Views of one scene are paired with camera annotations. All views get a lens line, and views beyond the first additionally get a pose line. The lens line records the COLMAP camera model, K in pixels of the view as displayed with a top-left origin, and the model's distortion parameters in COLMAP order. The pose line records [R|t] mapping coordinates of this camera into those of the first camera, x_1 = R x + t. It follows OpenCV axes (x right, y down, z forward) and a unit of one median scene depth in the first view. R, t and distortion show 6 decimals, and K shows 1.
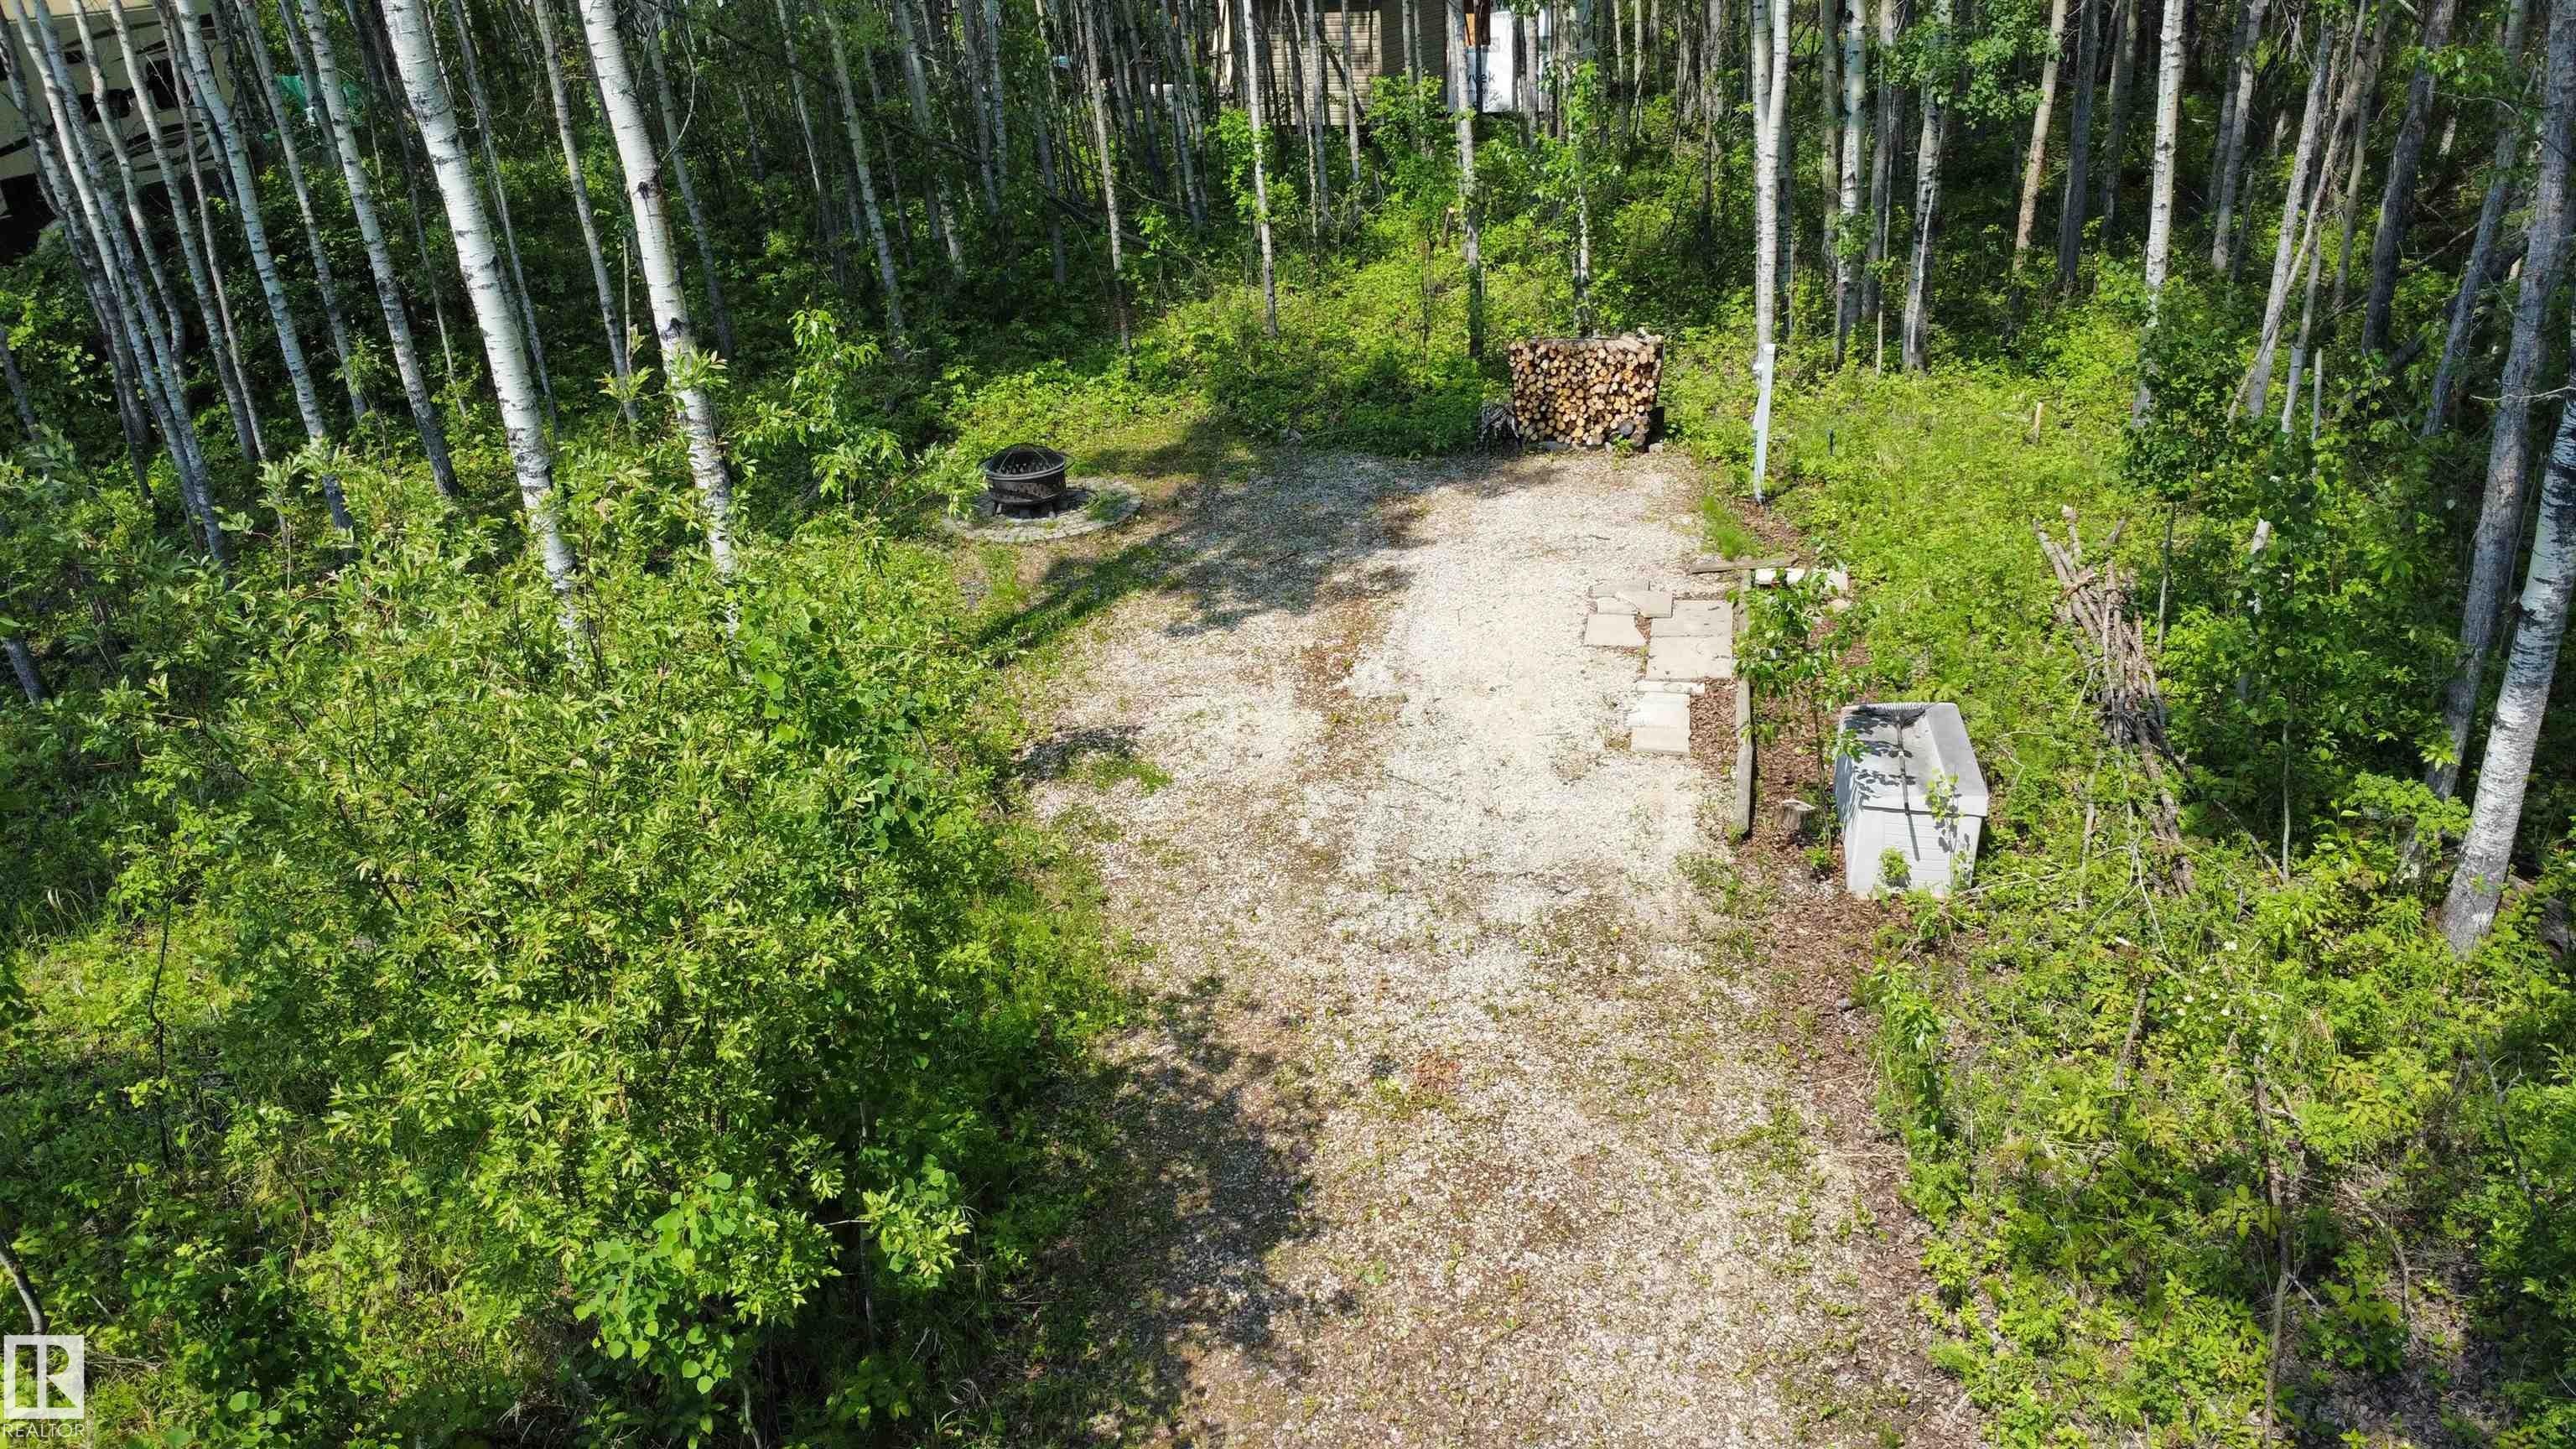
lens RADIAL K [[1859.9, 0, 1287.9], [0, 1859.9, 703.8], [0, 0, 1]] dist [-0.026789, -0.010576]
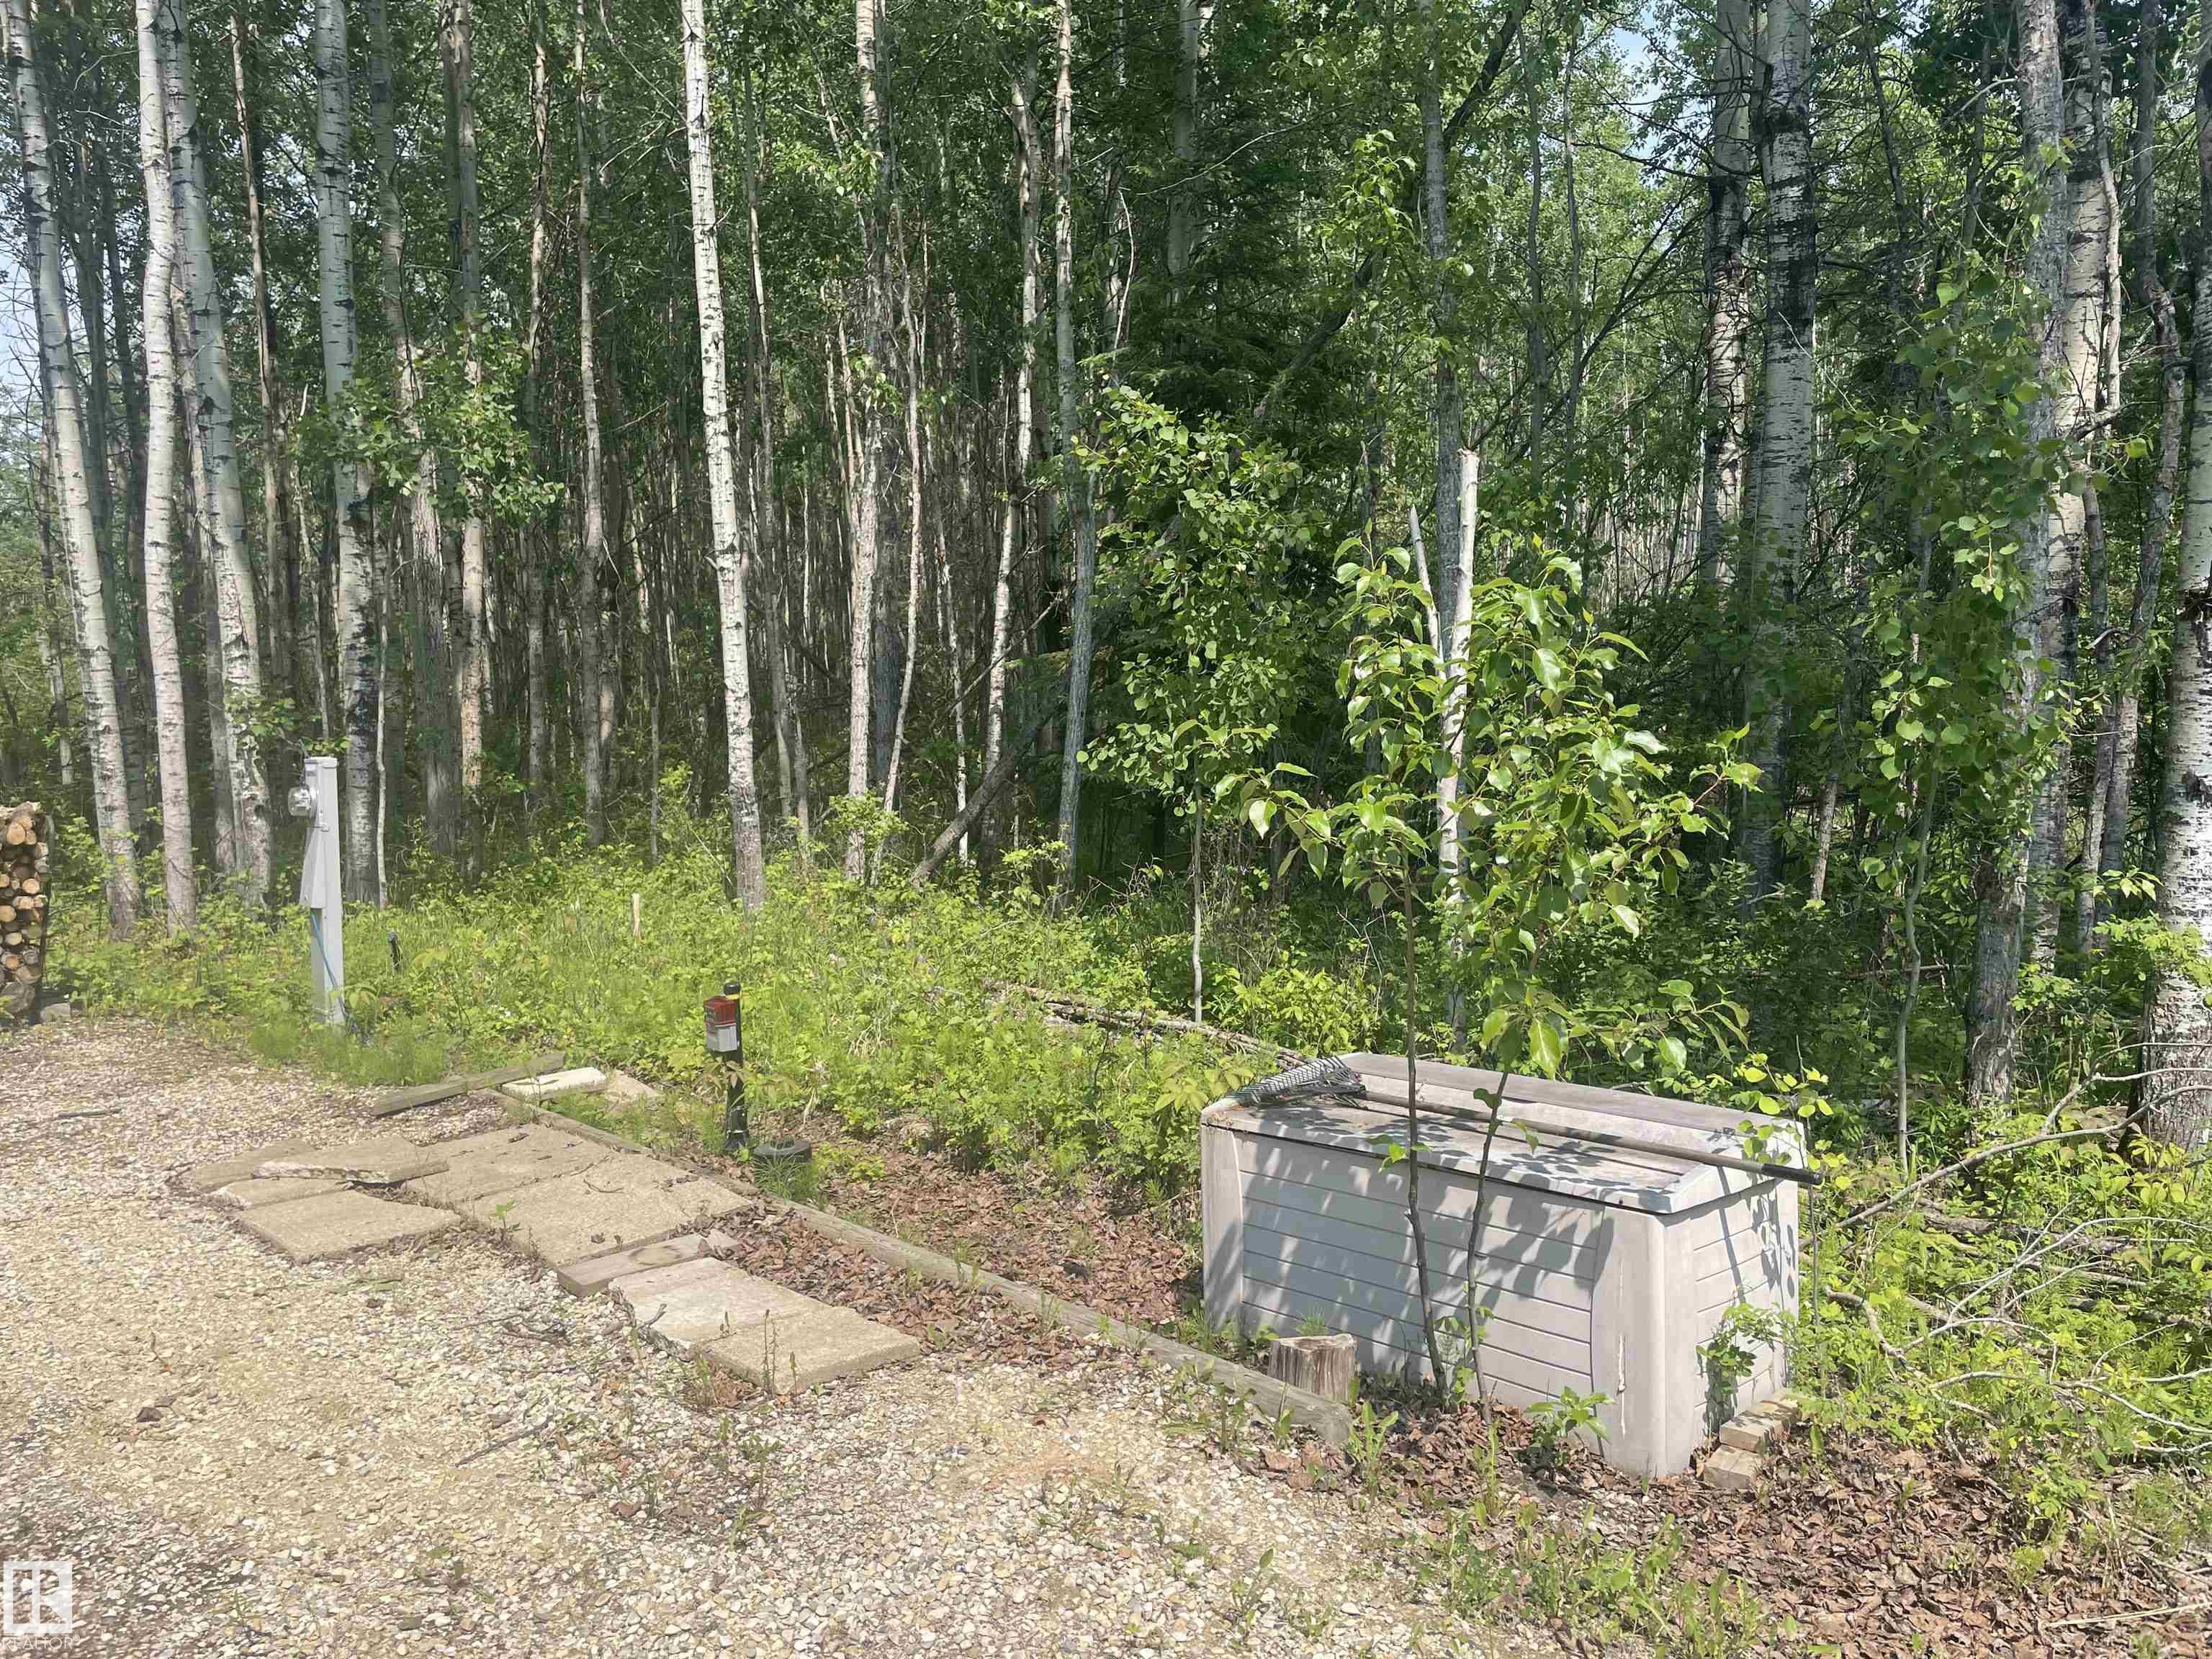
lens RADIAL K [[1657.2, 0, 1116.1], [0, 1657.2, 819.7], [0, 0, 1]] dist [0.082569, -0.095416]
pose [[0.570382, -0.018754, 0.821166, -0.022398], [0.332727, 0.919317, -0.210116, 0.011755], [-0.750971, 0.393070, 0.530602, 0.647144]]
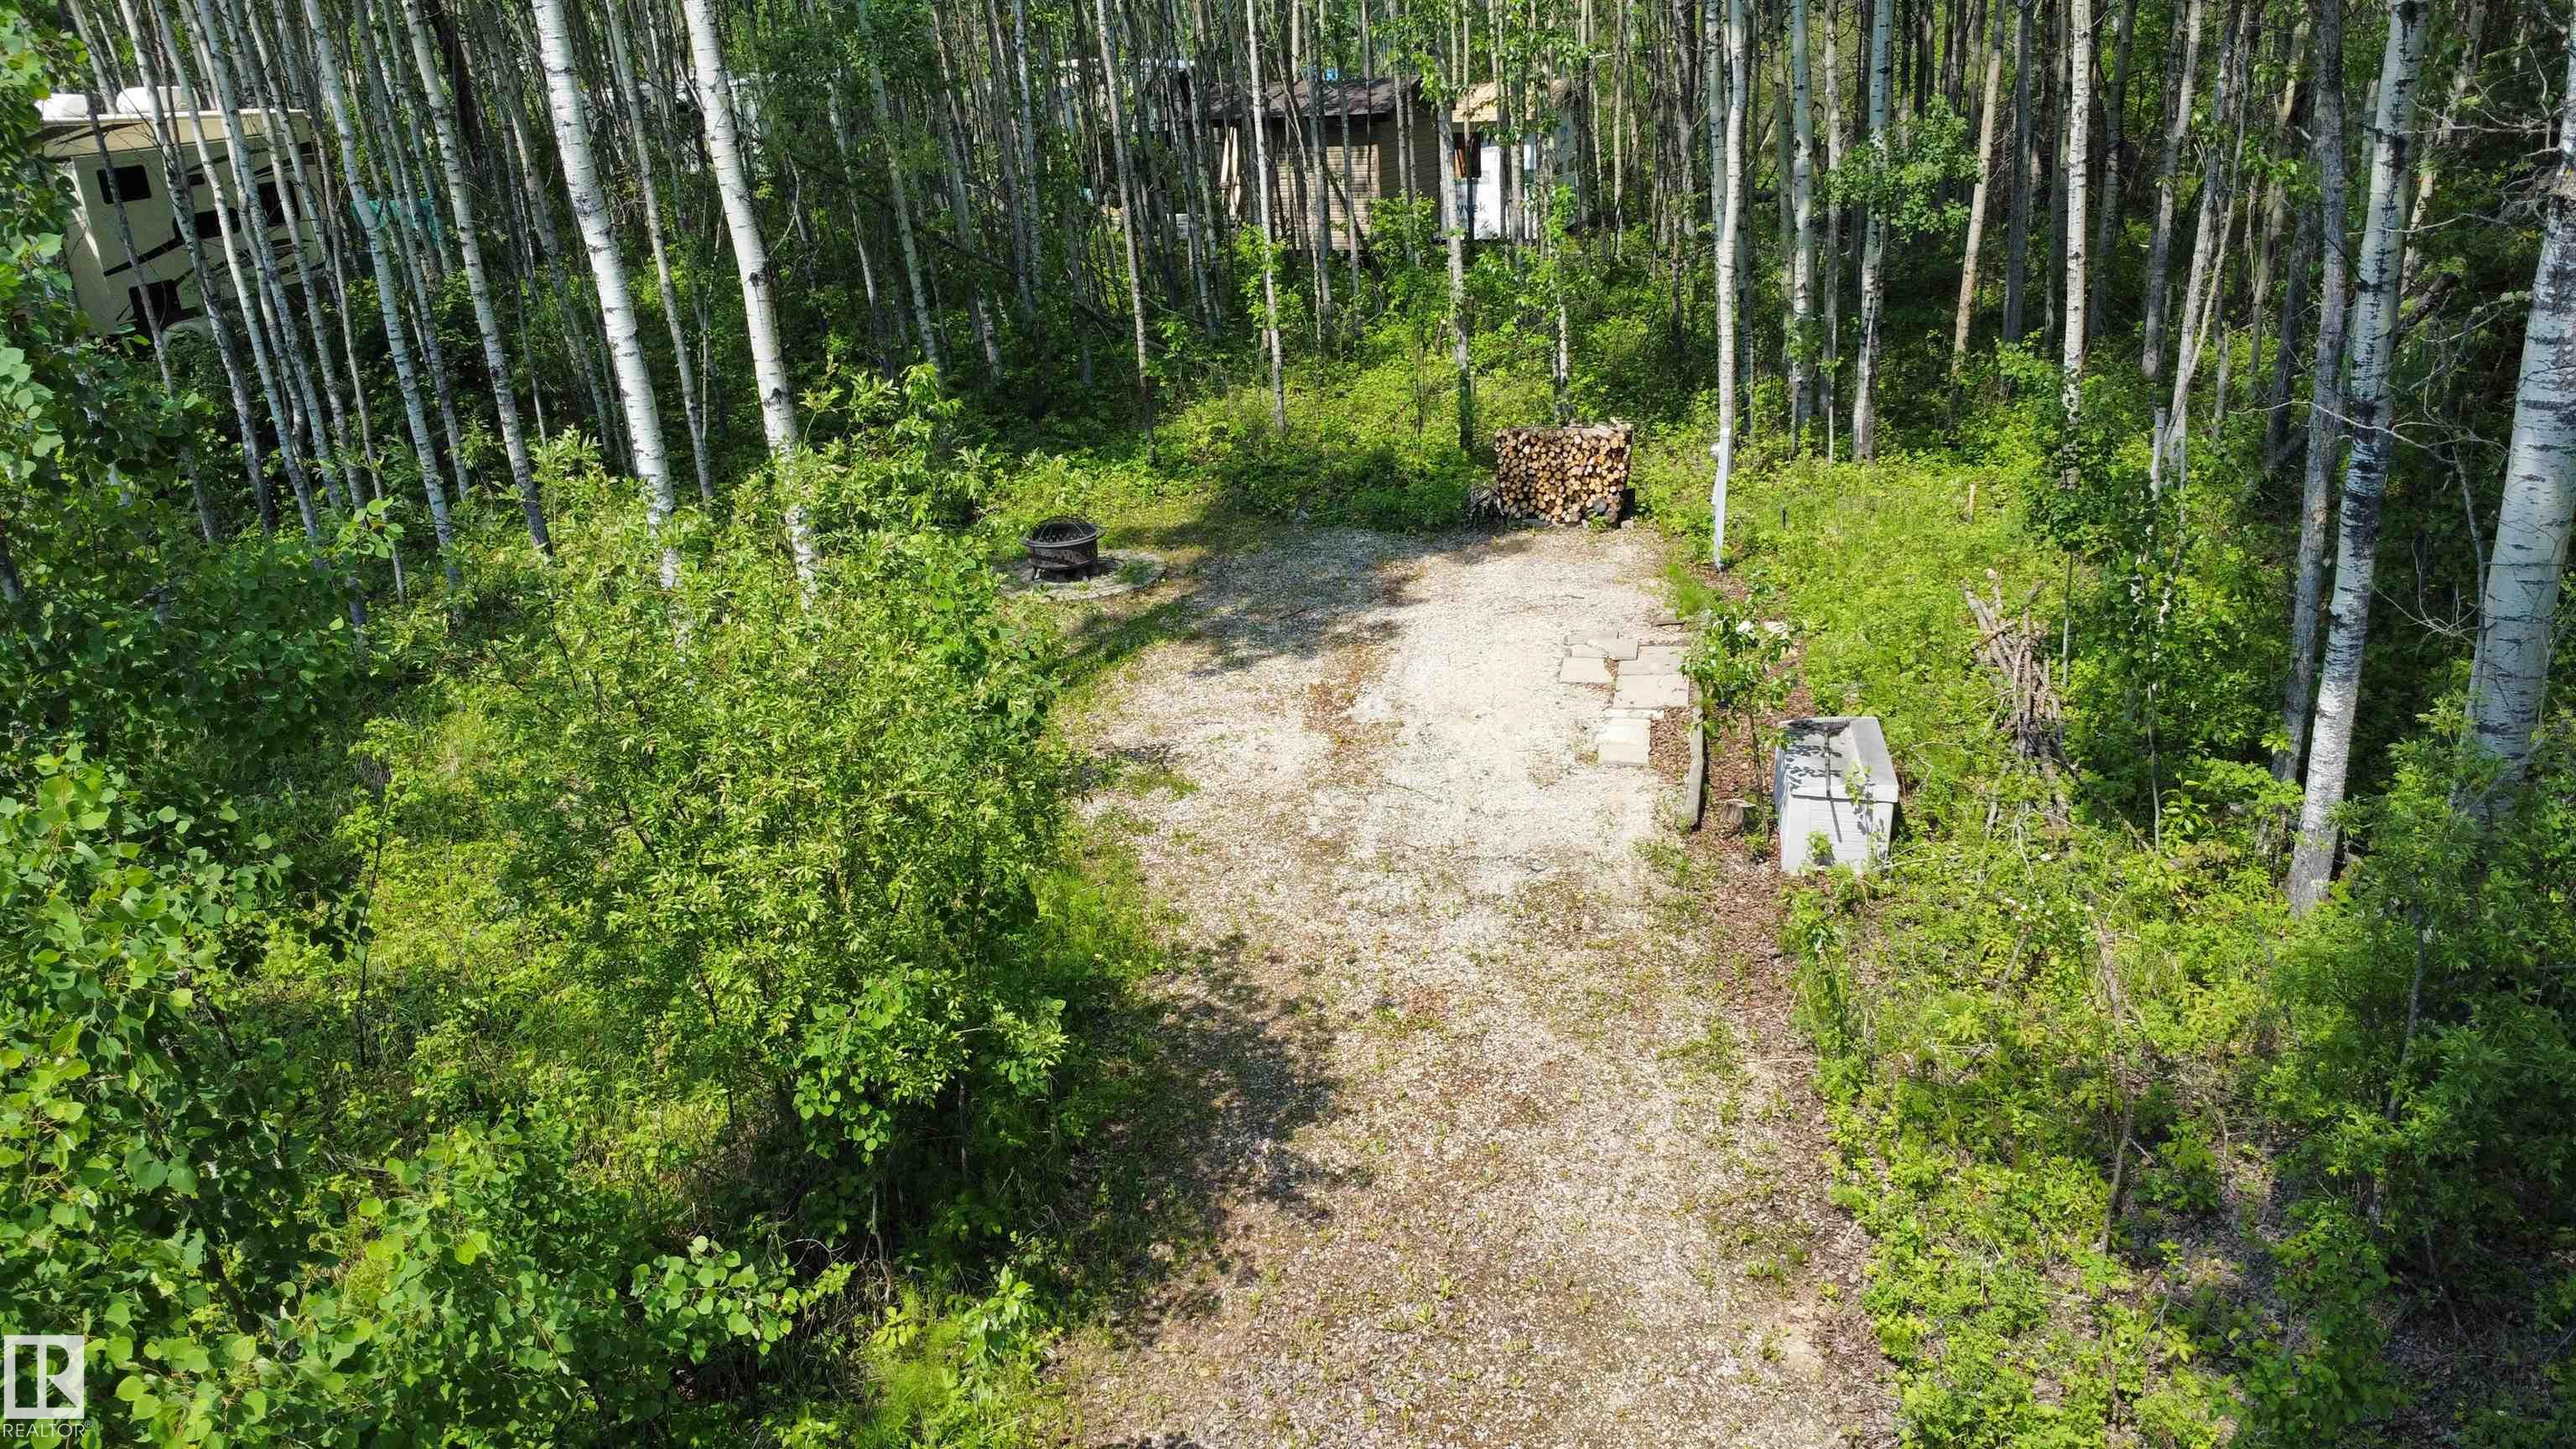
lens RADIAL K [[1859.9, 0, 1288.5], [0, 1859.9, 707.7], [0, 0, 1]] dist [-0.026789, -0.010576]
pose [[0.999999, 0.000849, 0.000754, -0.006604], [-0.000796, 0.997734, -0.067271, 0.058986], [-0.000810, 0.067270, 0.997734, -0.128078]]
